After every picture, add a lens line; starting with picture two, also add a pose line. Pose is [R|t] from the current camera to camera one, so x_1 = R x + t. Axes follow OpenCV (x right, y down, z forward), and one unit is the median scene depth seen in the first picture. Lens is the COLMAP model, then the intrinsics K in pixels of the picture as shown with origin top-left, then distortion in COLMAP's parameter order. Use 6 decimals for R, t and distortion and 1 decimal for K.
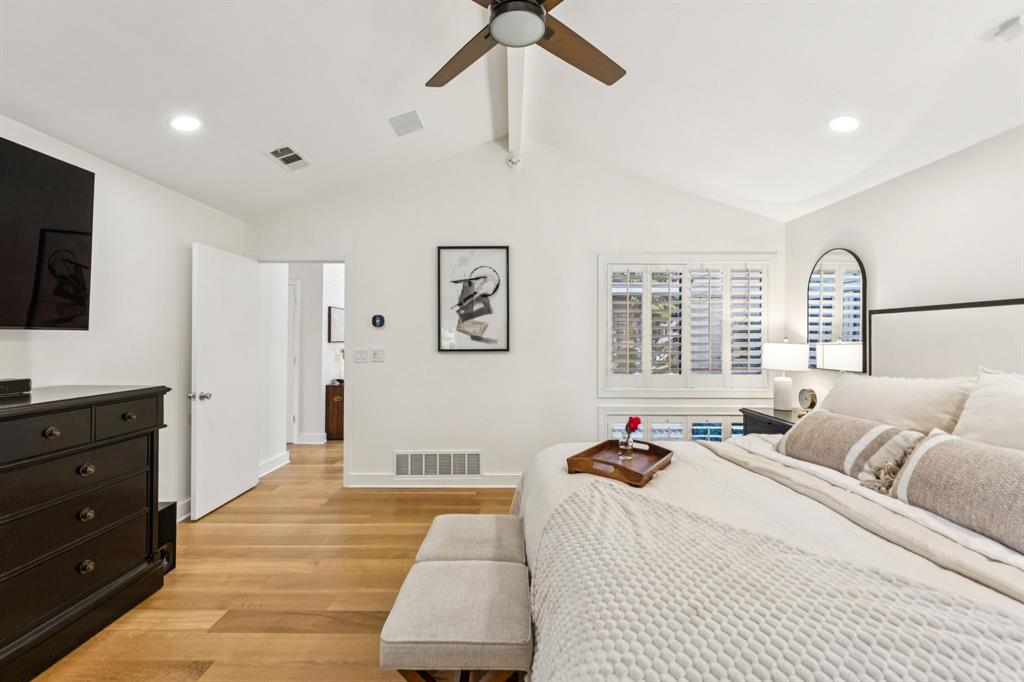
lens RADIAL K [[464.6, 0, 511.6], [0, 464.6, 336.3], [0, 0, 1]] dist [0.003720, -0.001966]
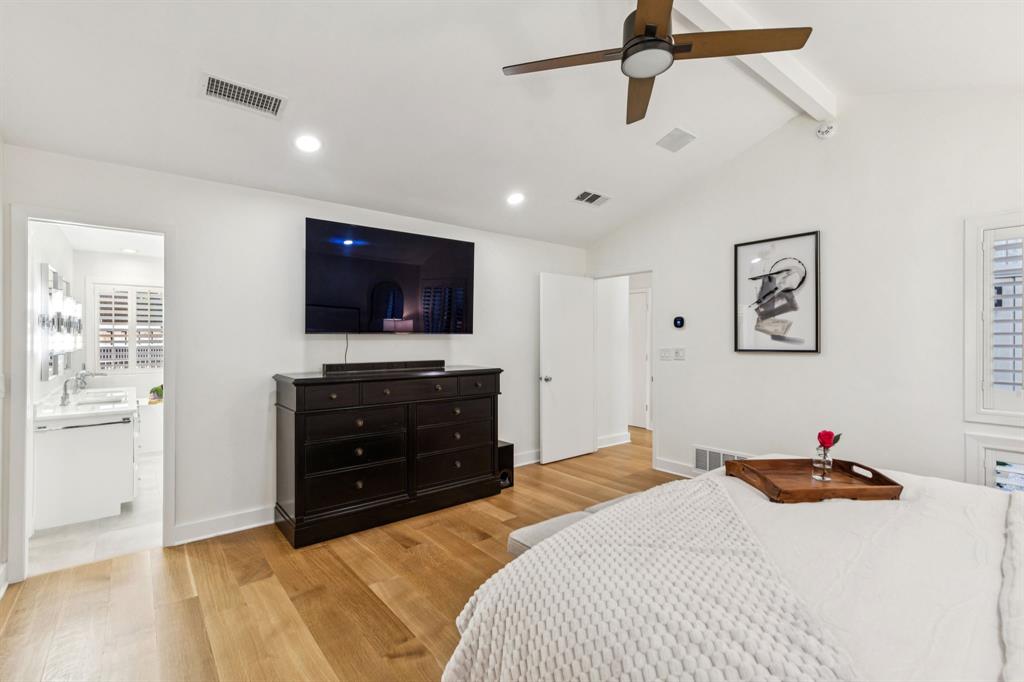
lens RADIAL K [[464.6, 0, 511.4], [0, 464.6, 336.5], [0, 0, 1]] dist [0.003720, -0.001966]
pose [[0.630430, -0.004921, -0.776230, 0.306598], [0.005864, 0.999982, -0.001578, 0.000057], [0.776224, -0.003557, 0.630447, 0.012745]]
